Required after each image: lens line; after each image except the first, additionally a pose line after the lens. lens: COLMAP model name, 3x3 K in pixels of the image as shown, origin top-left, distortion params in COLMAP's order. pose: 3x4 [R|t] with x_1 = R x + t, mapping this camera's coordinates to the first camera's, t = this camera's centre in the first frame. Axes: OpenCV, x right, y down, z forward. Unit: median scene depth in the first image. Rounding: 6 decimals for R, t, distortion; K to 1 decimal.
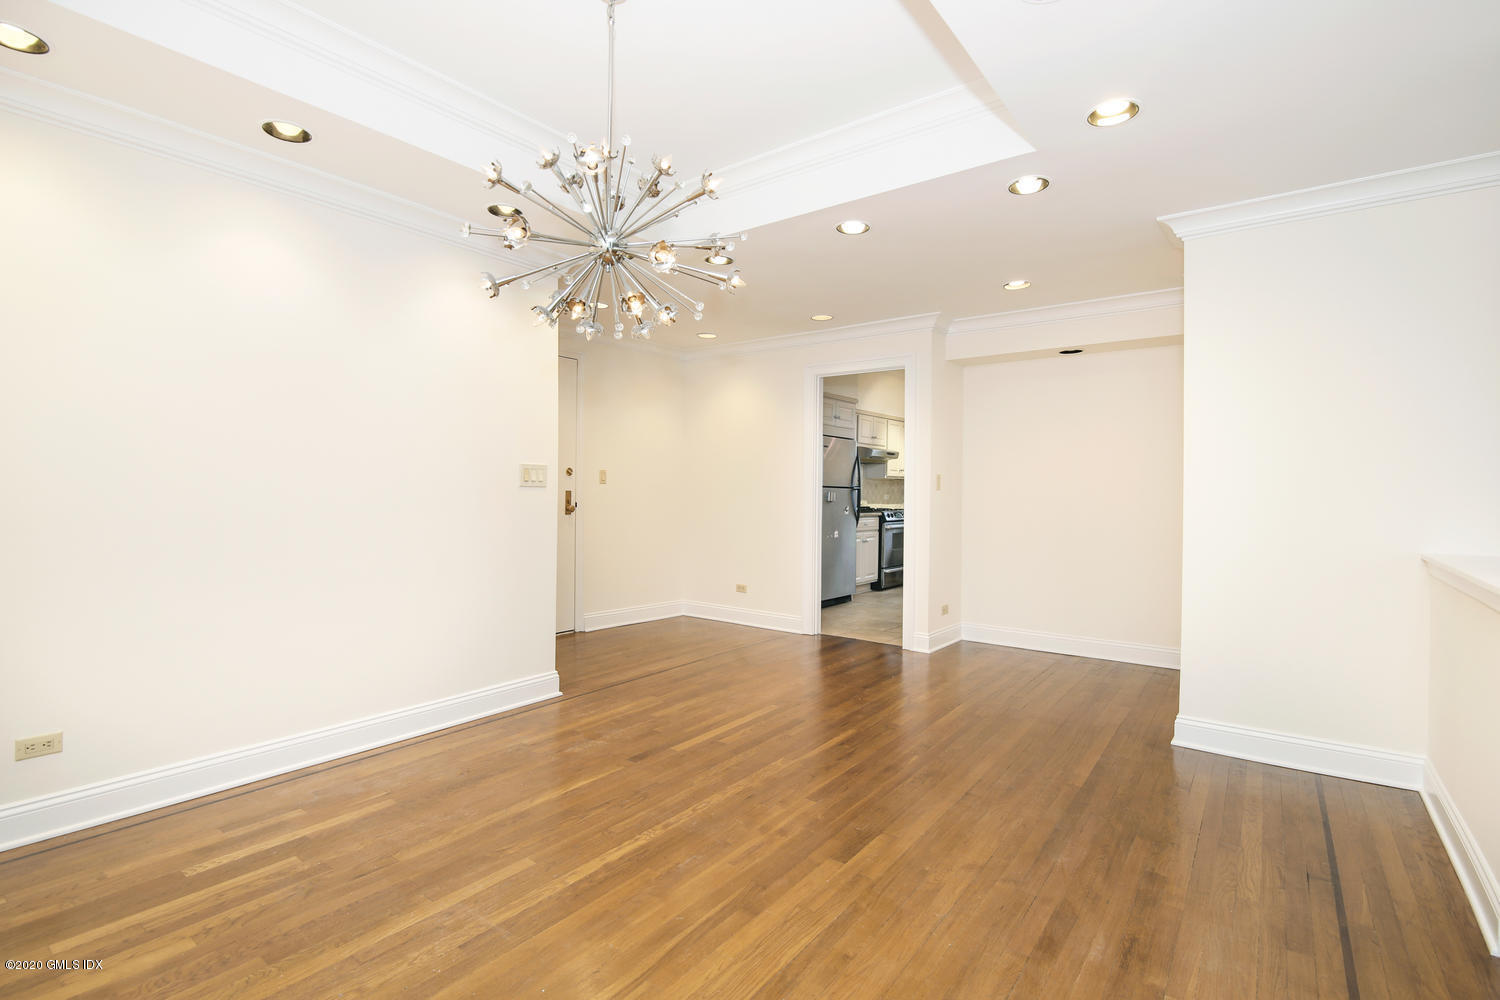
lens RADIAL K [[708.5, 0, 747.6], [0, 708.5, 490.0], [0, 0, 1]] dist [-0.024918, 0.005628]
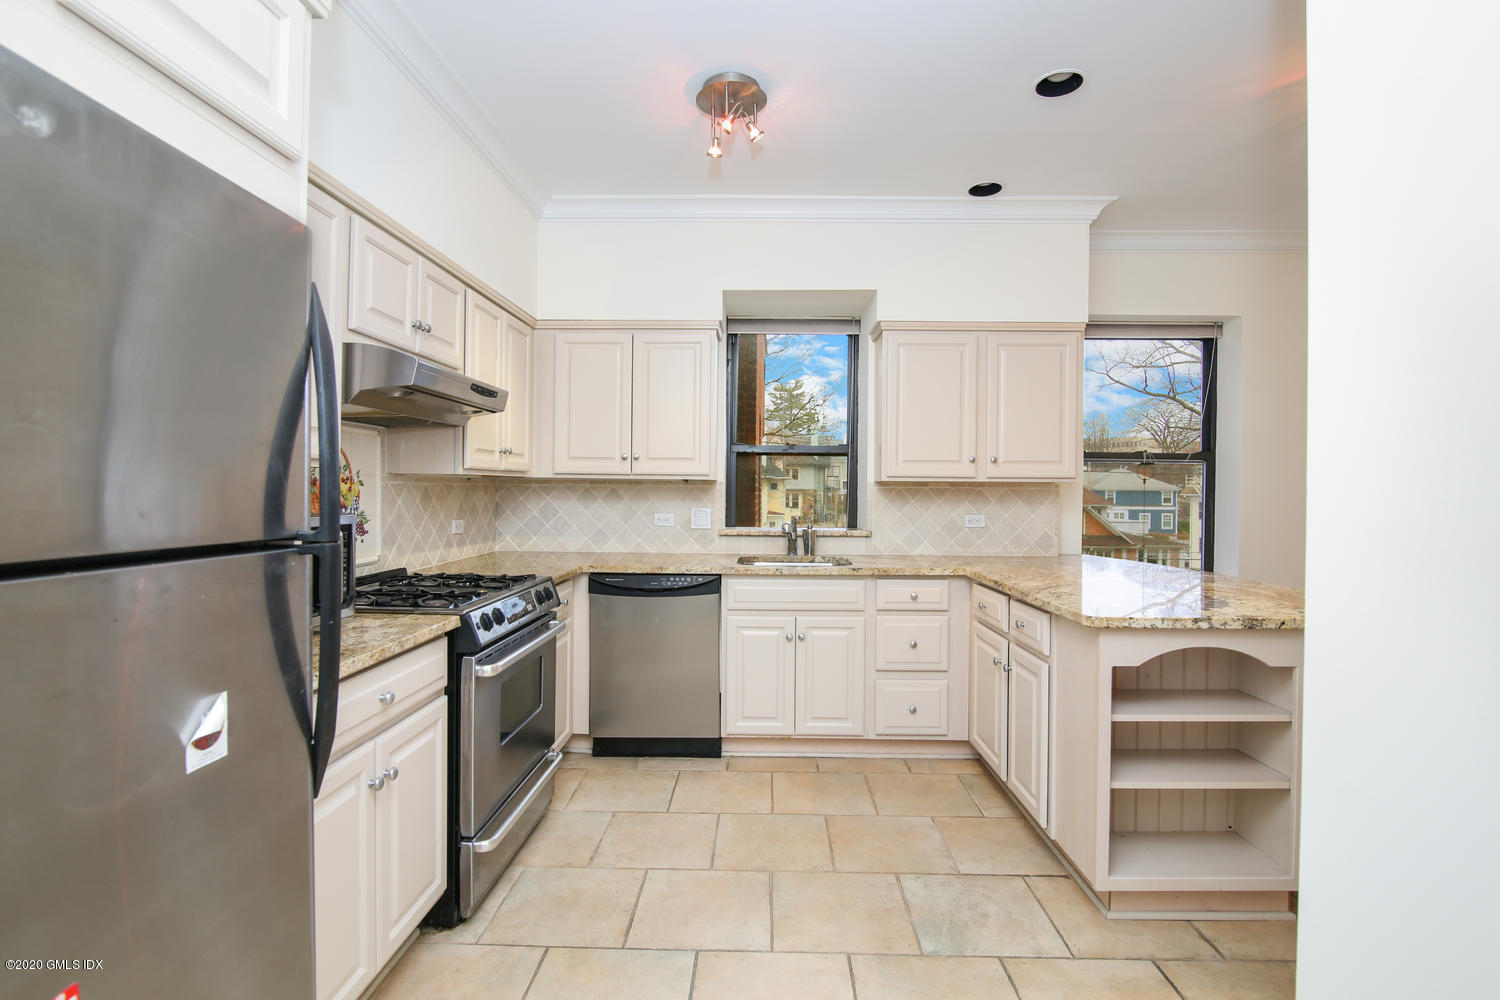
lens RADIAL K [[708.5, 0, 747.6], [0, 708.5, 490.0], [0, 0, 1]] dist [-0.024918, 0.005628]
pose [[0.811000, -0.007863, 0.584994, 0.355961], [0.003615, 0.999958, 0.008430, -0.038610], [-0.585035, -0.004722, 0.810994, 2.070775]]
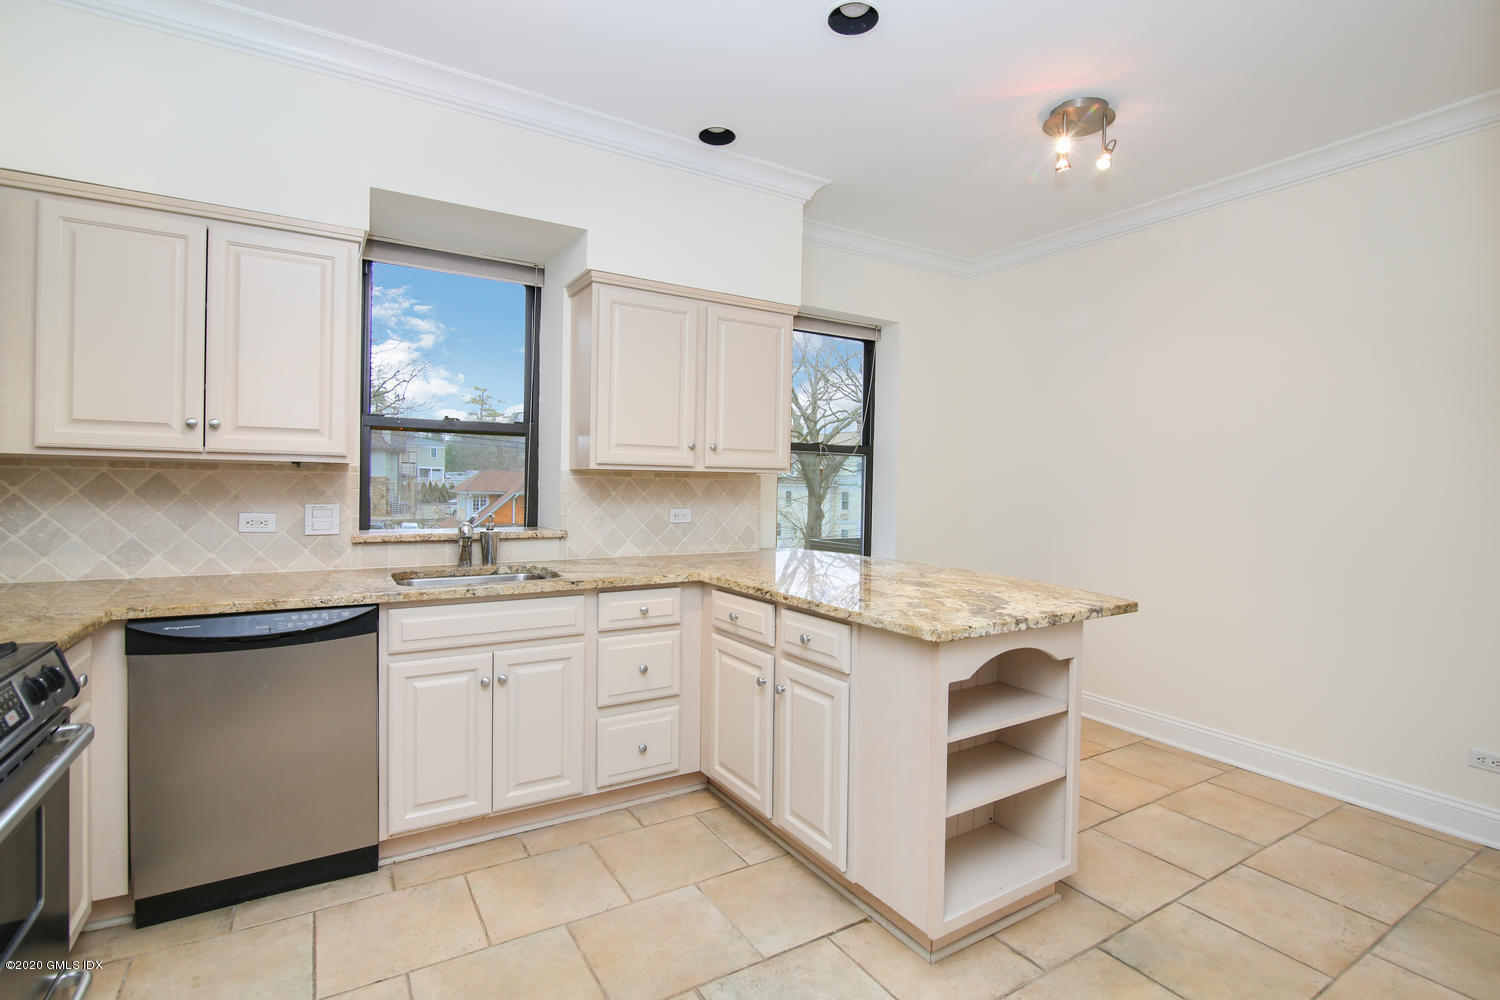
lens RADIAL K [[708.5, 0, 747.6], [0, 708.5, 490.0], [0, 0, 1]] dist [-0.024918, 0.005628]
pose [[0.360903, -0.017318, 0.932443, 0.418861], [-0.009380, 0.999710, 0.022198, -0.037567], [-0.932556, -0.016758, 0.360635, 2.366587]]
